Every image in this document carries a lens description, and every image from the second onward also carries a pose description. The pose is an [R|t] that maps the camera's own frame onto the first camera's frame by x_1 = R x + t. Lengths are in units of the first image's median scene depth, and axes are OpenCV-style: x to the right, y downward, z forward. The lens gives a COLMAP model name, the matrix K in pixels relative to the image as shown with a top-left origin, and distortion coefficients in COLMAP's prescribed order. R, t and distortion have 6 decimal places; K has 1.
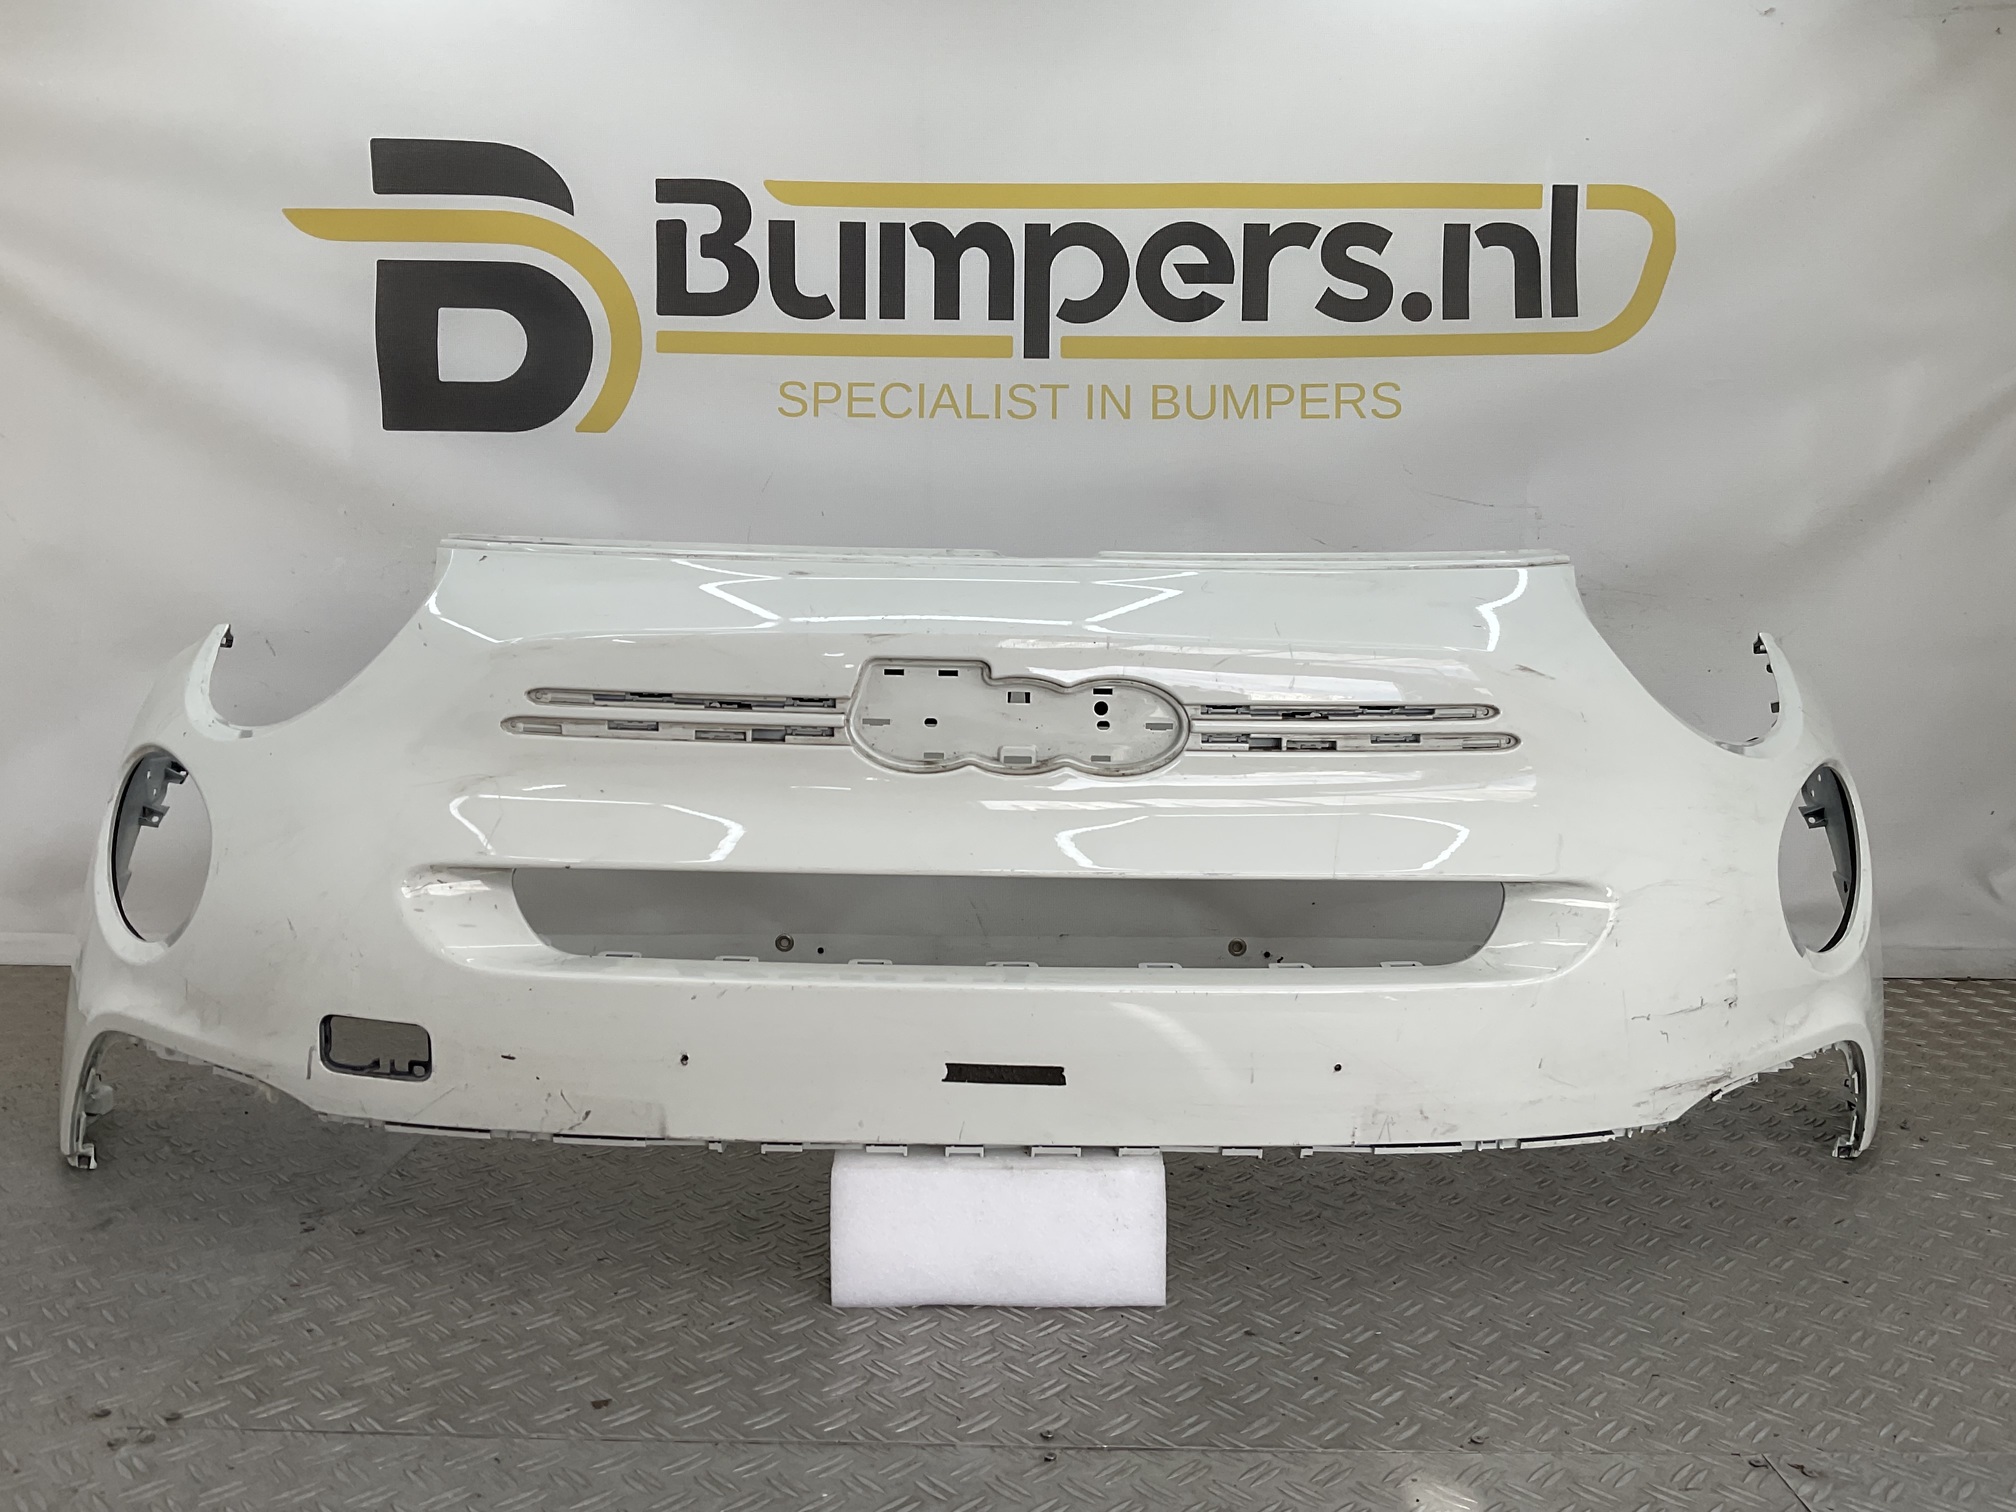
lens RADIAL K [[1660.7, 0, 995.4], [0, 1660.7, 753.5], [0, 0, 1]] dist [0.104524, -0.189710]
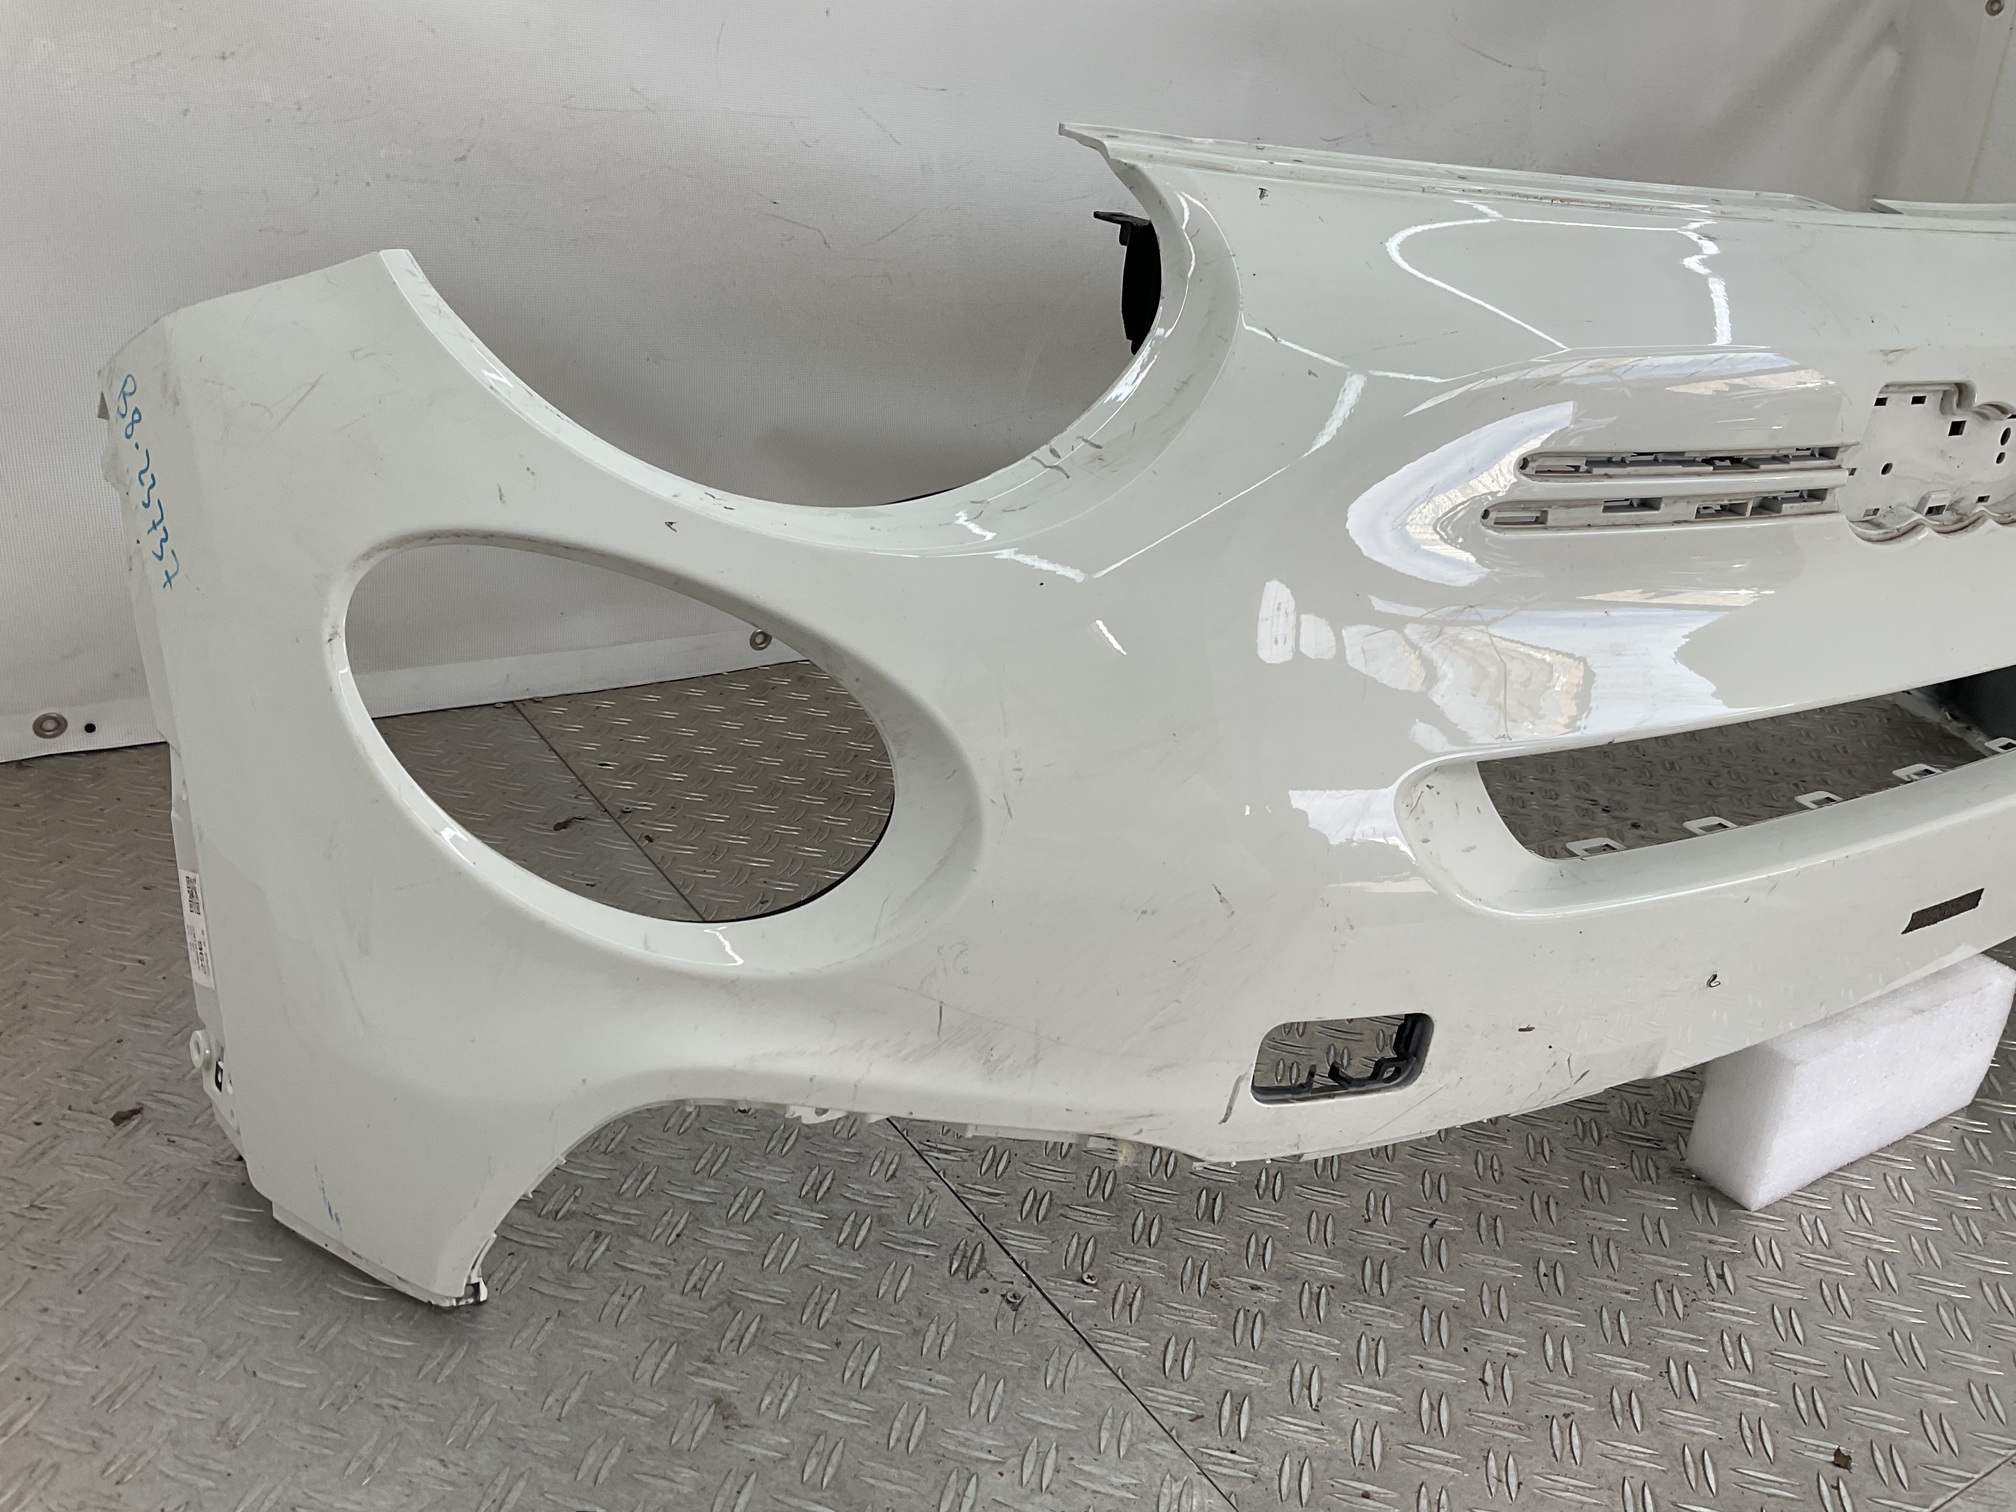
lens RADIAL K [[1660.7, 0, 995.4], [0, 1660.7, 753.5], [0, 0, 1]] dist [0.104524, -0.189710]
pose [[0.839895, -0.149411, 0.521778, -0.768884], [-0.018570, 0.952888, 0.302752, -0.116027], [-0.542431, -0.263969, 0.797552, 0.593080]]
